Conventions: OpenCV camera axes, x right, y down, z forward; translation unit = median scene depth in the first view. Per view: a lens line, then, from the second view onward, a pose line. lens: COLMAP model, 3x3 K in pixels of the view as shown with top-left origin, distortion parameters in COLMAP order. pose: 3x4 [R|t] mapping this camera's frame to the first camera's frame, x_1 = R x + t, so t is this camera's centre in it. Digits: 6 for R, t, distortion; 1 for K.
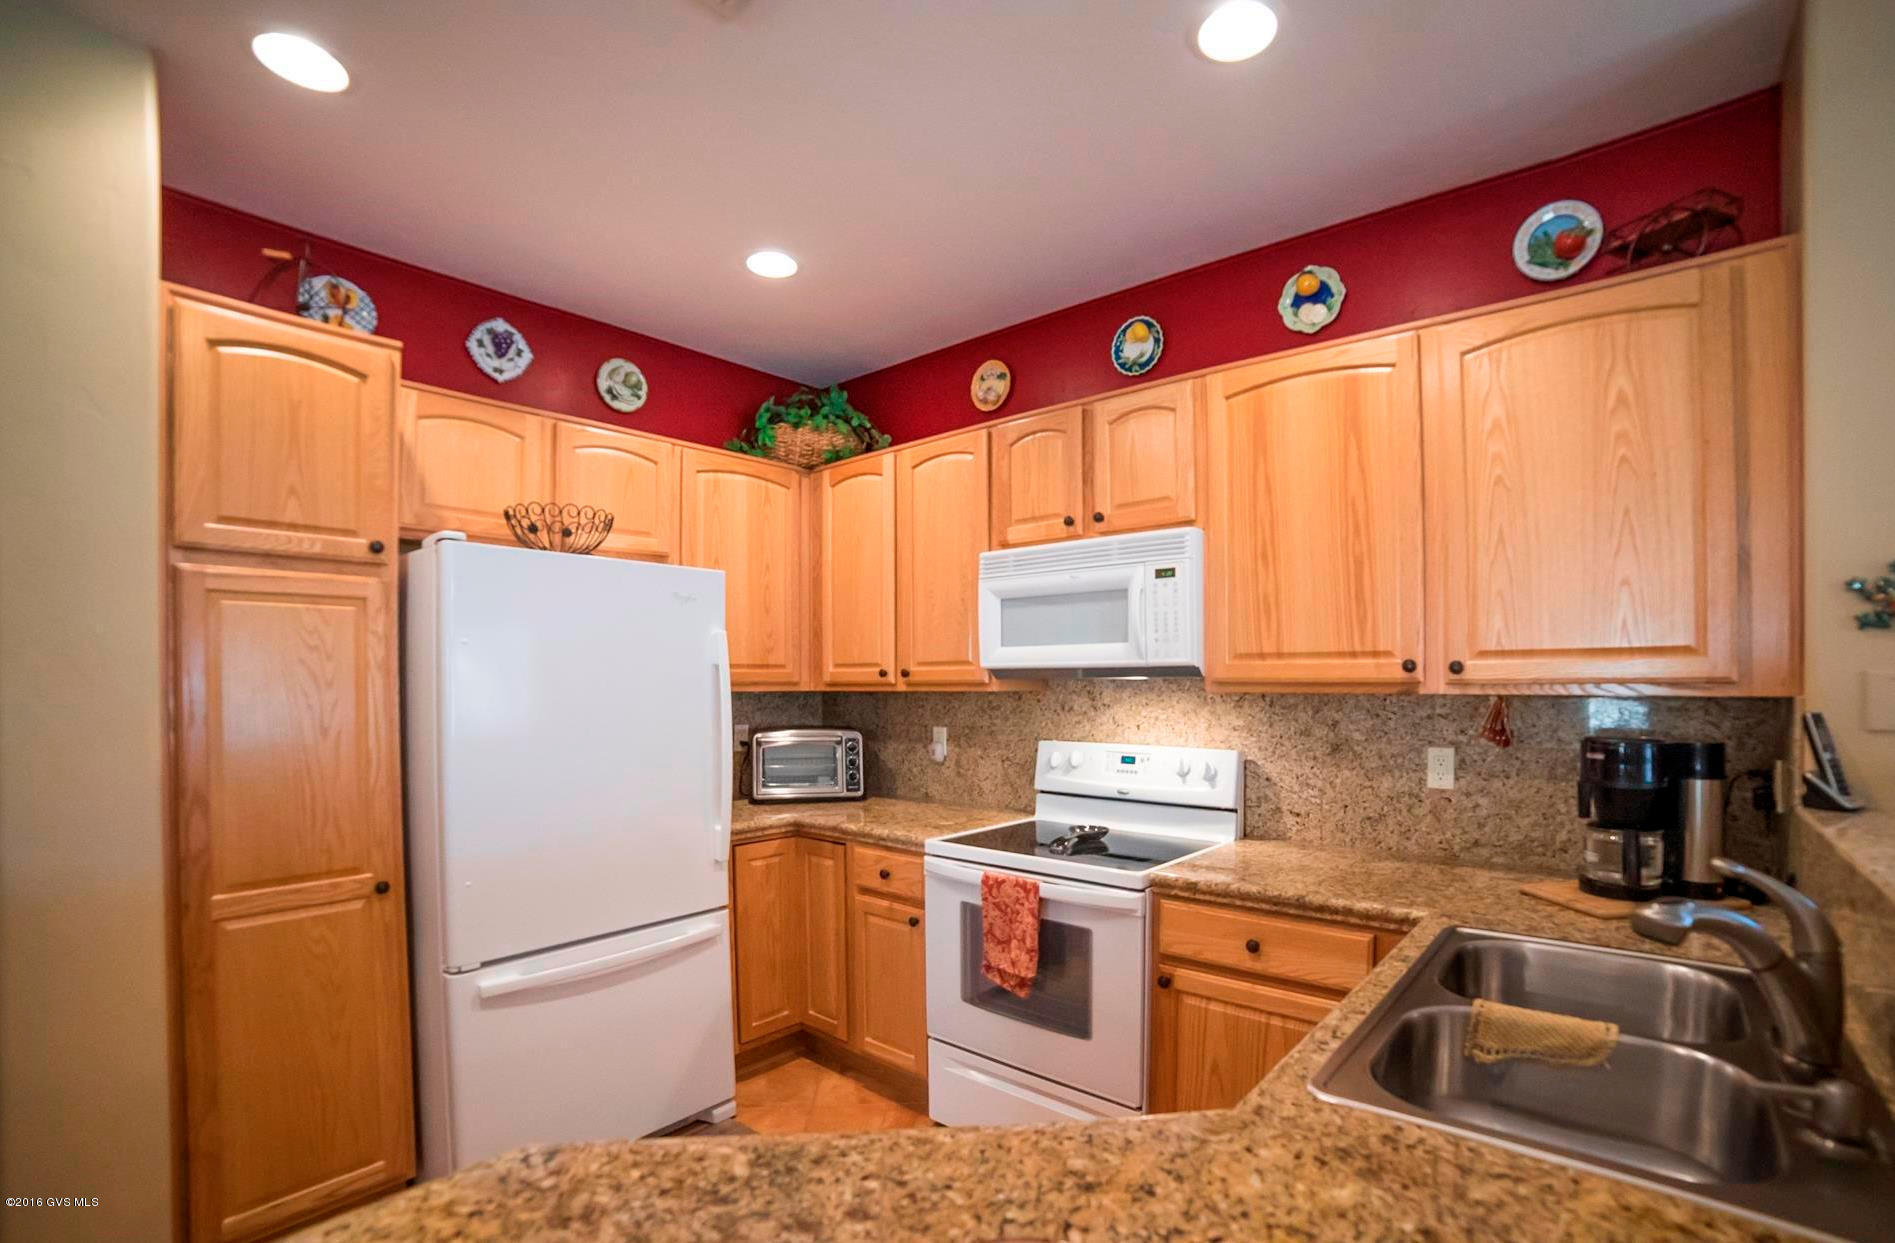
lens RADIAL K [[893.6, 0, 895.9], [0, 893.6, 683.2], [0, 0, 1]] dist [-0.074231, 0.005004]
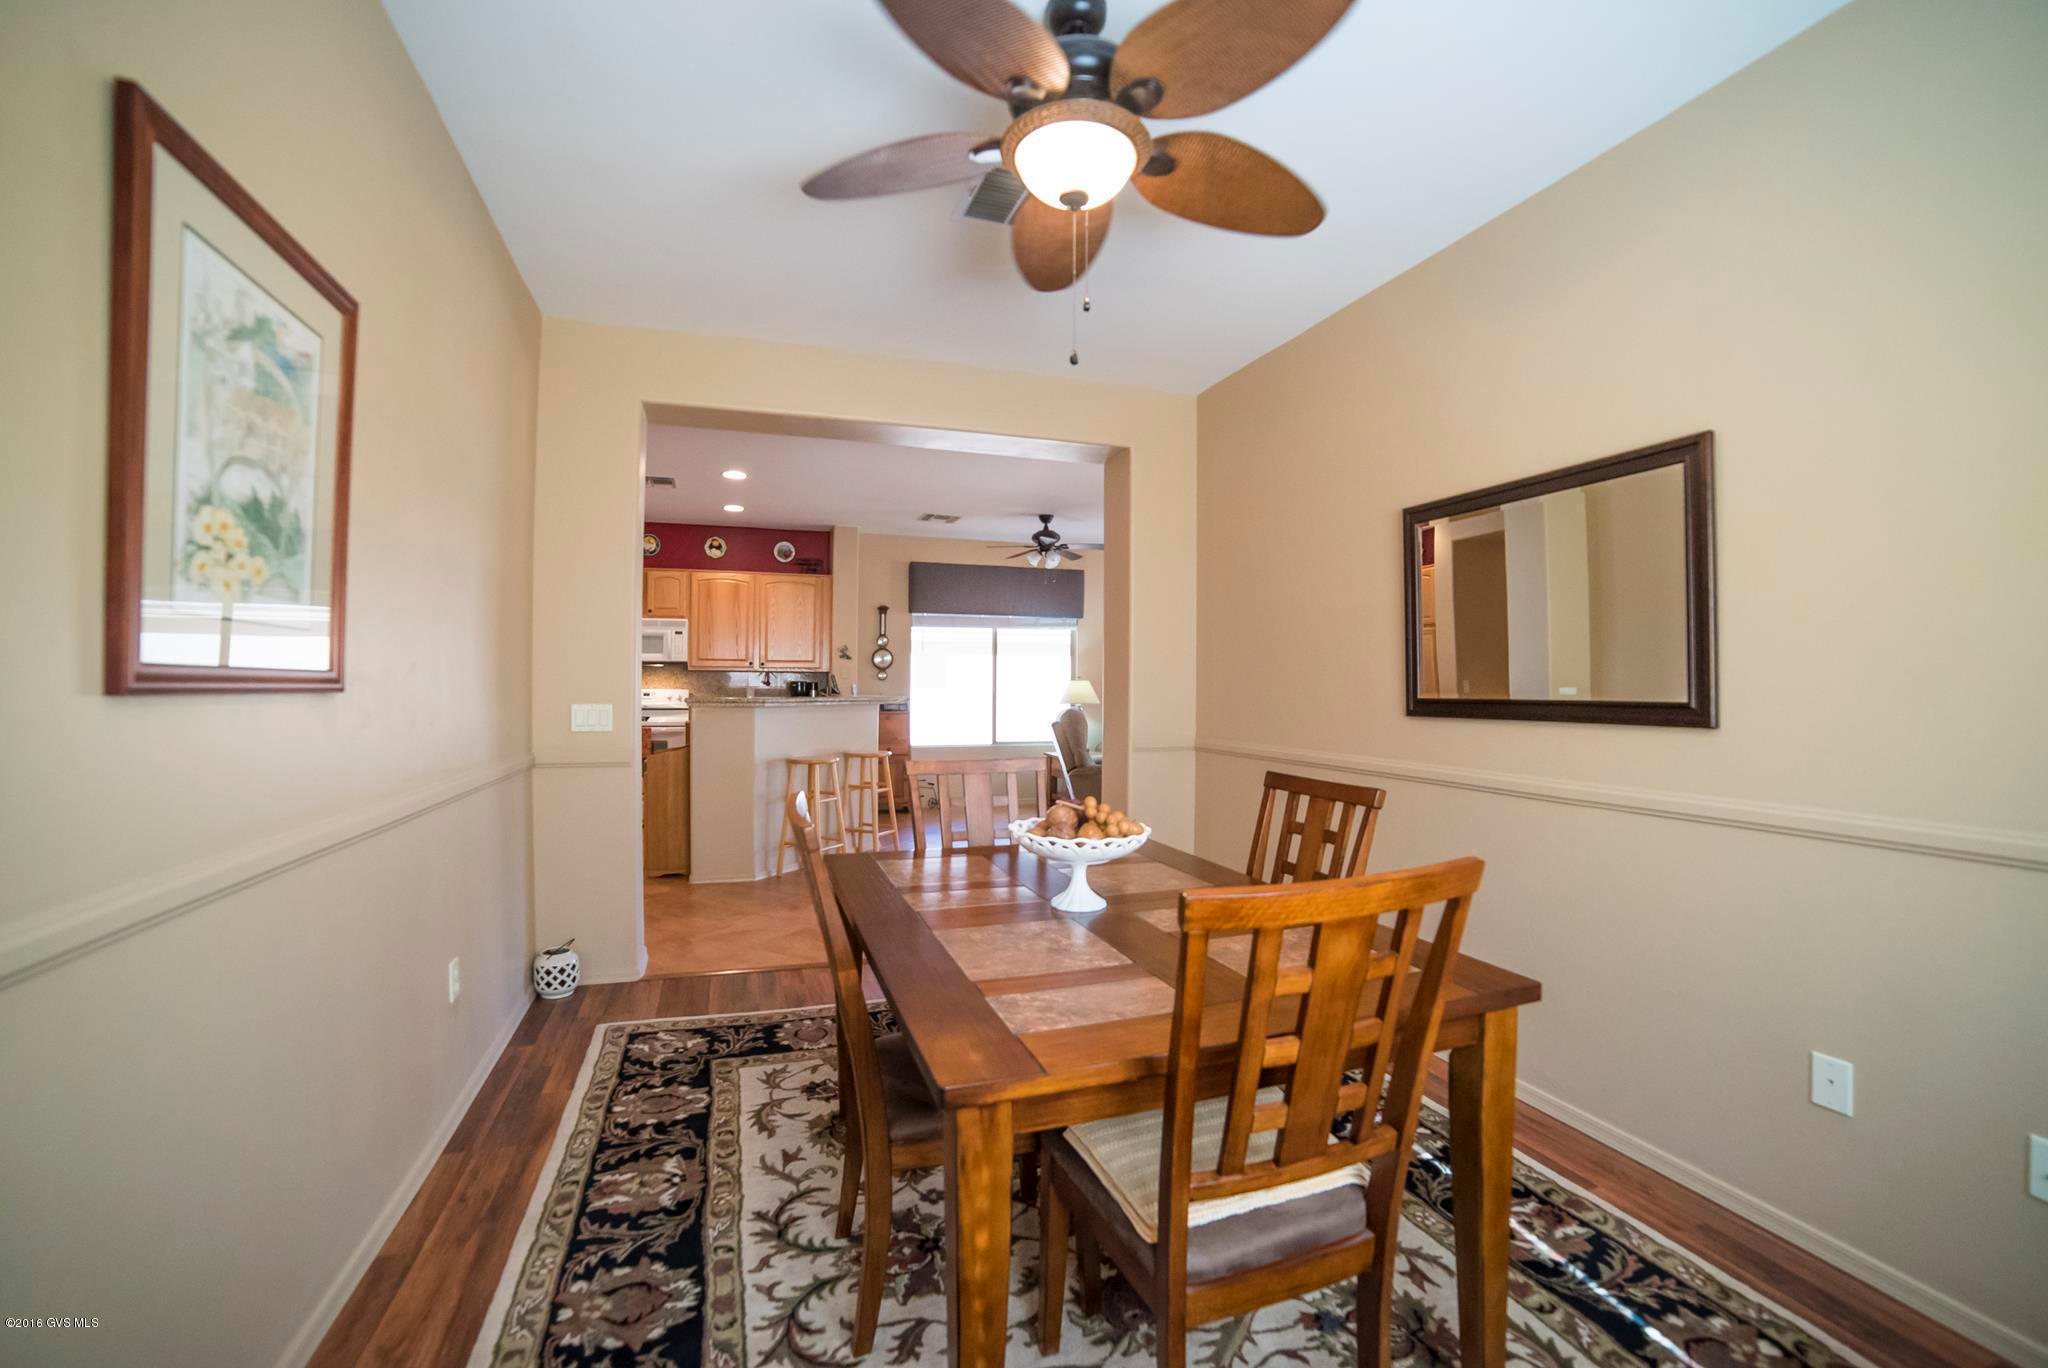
lens RADIAL K [[826.3, 0, 1021.3], [0, 826.3, 673.9], [0, 0, 1]] dist [-0.016053, 0.000573]
pose [[0.515650, 0.018699, 0.856595, -1.431215], [-0.005527, 0.999814, -0.018499, 0.064884], [-0.856781, 0.004805, 0.515657, -1.425380]]
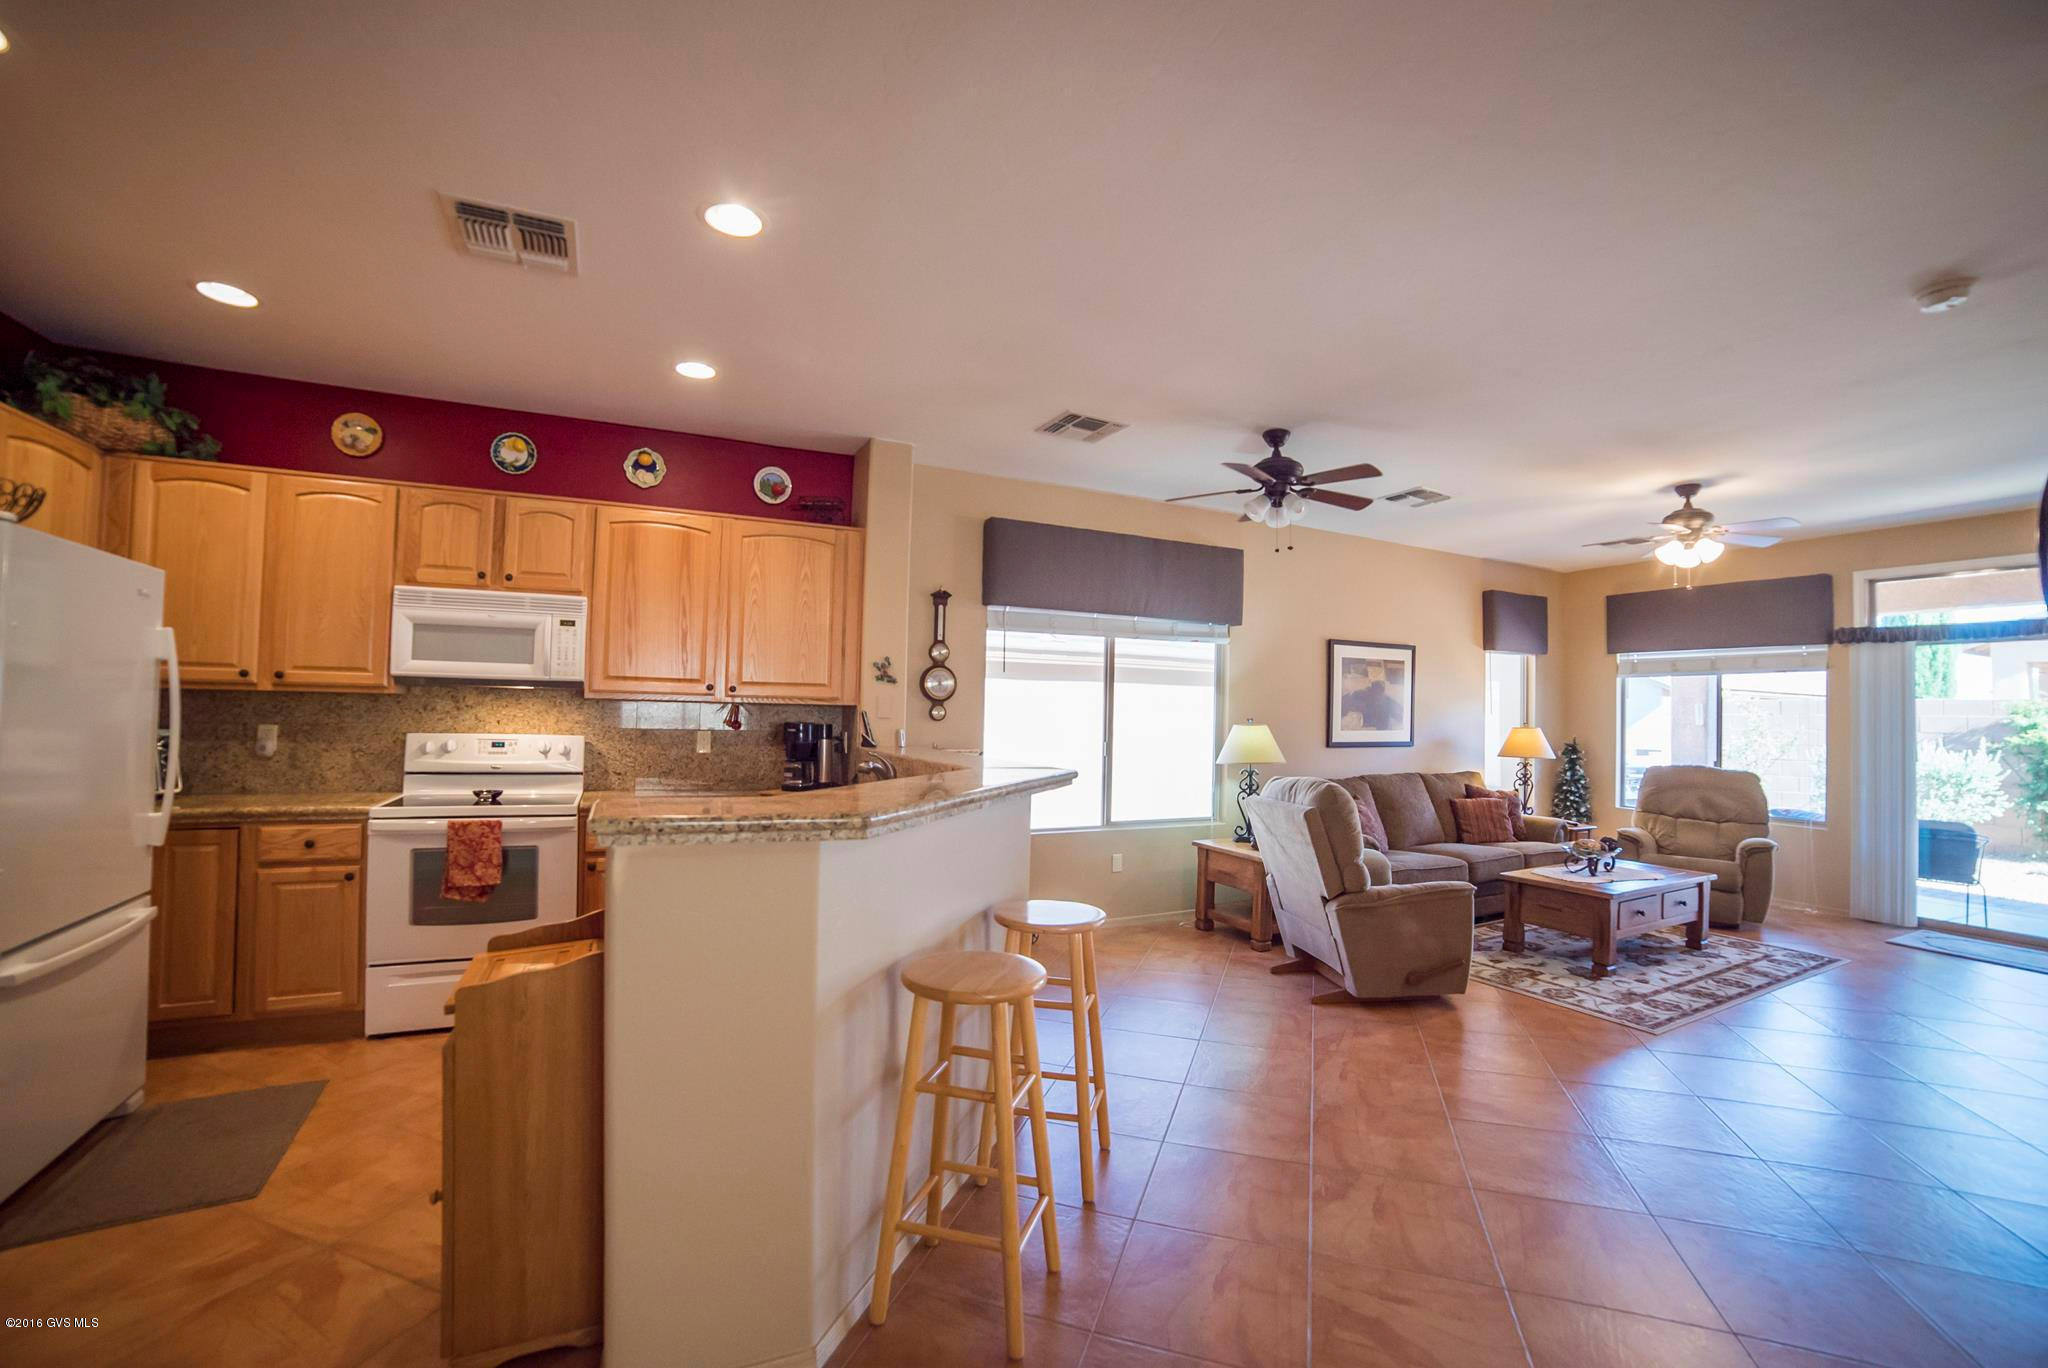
lens RADIAL K [[826.3, 0, 1009.4], [0, 826.3, 682.2], [0, 0, 1]] dist [-0.016053, 0.000573]
pose [[0.418836, 0.044726, 0.906960, -0.623652], [-0.023805, 0.998984, -0.038271, 0.018086], [-0.907750, -0.005561, 0.419475, -0.306307]]
